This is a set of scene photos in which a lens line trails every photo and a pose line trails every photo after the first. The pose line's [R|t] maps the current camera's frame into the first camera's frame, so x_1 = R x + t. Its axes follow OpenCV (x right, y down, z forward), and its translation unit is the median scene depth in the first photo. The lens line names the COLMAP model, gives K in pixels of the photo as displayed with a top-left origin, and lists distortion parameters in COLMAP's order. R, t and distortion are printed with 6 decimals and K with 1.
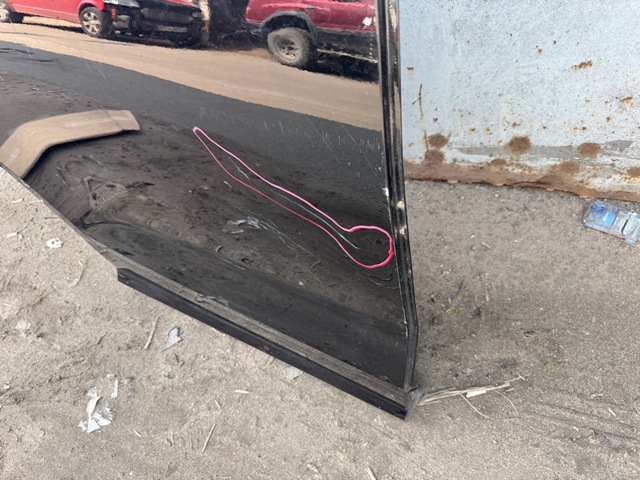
lens RADIAL K [[463.1, 0, 320.3], [0, 463.1, 245.2], [0, 0, 1]] dist [0.005969, -0.020281]
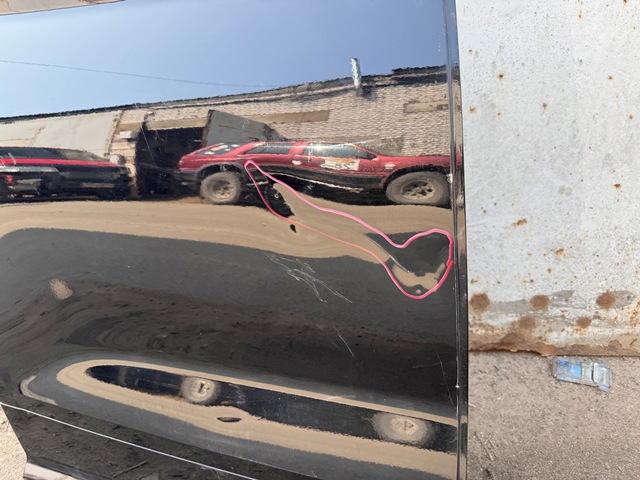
lens RADIAL K [[463.1, 0, 329.0], [0, 463.1, 236.8], [0, 0, 1]] dist [0.005969, -0.020281]
pose [[0.976384, 0.056039, 0.208648, -0.152232], [0.076020, 0.814892, -0.574606, 0.257828], [-0.202226, 0.576897, 0.791388, 0.121724]]
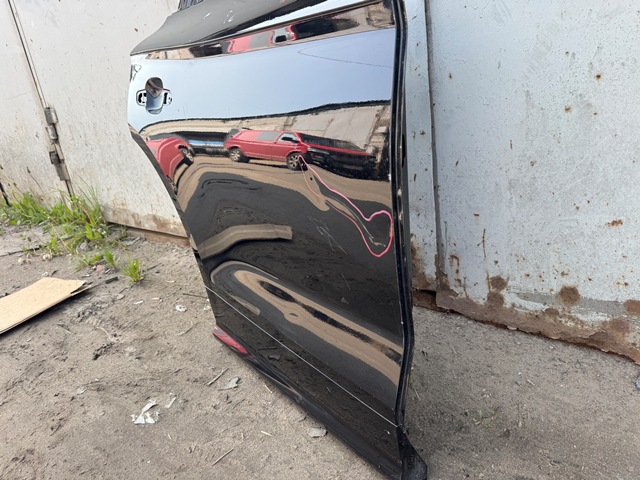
lens RADIAL K [[463.1, 0, 322.5], [0, 463.1, 242.8], [0, 0, 1]] dist [0.005969, -0.020281]
pose [[0.926589, 0.198201, -0.319607, 0.208965], [-0.330265, 0.835344, -0.439459, 0.370623], [0.179881, 0.512754, 0.839480, -0.117461]]
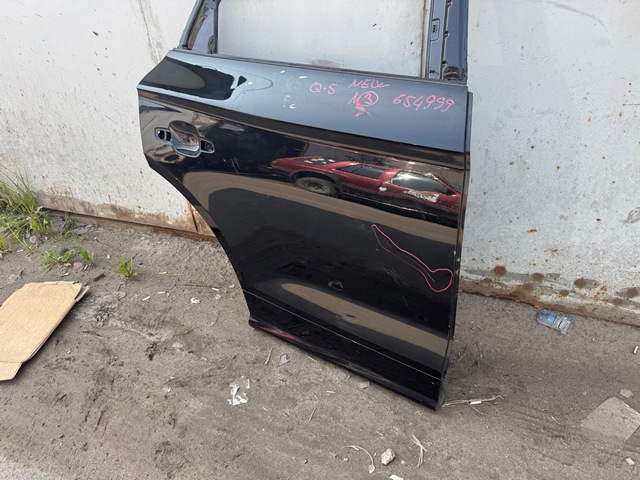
lens RADIAL K [[463.1, 0, 315.4], [0, 463.1, 246.0], [0, 0, 1]] dist [0.005969, -0.020281]
pose [[0.990245, 0.138346, 0.016569, -0.316423], [-0.125561, 0.937576, -0.324324, 0.362195], [-0.060404, 0.319080, 0.945801, -0.674120]]
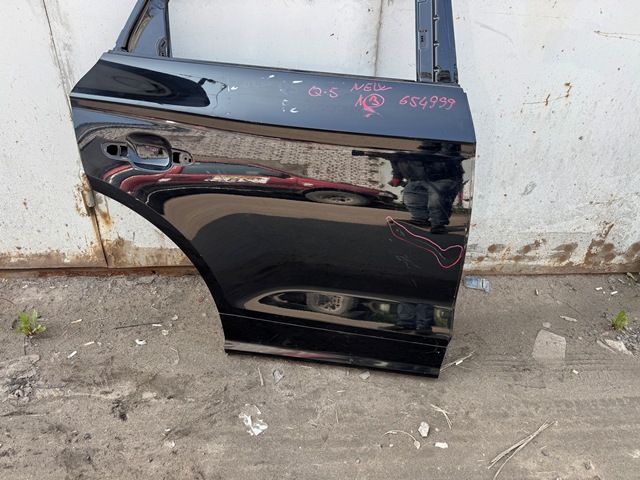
lens RADIAL K [[463.1, 0, 322.5], [0, 463.1, 239.2], [0, 0, 1]] dist [0.005969, -0.020281]
pose [[0.892617, -0.004136, 0.450798, -0.942169], [0.184177, 0.916047, -0.356281, 0.386551], [-0.411478, 0.401049, 0.818441, -0.507659]]
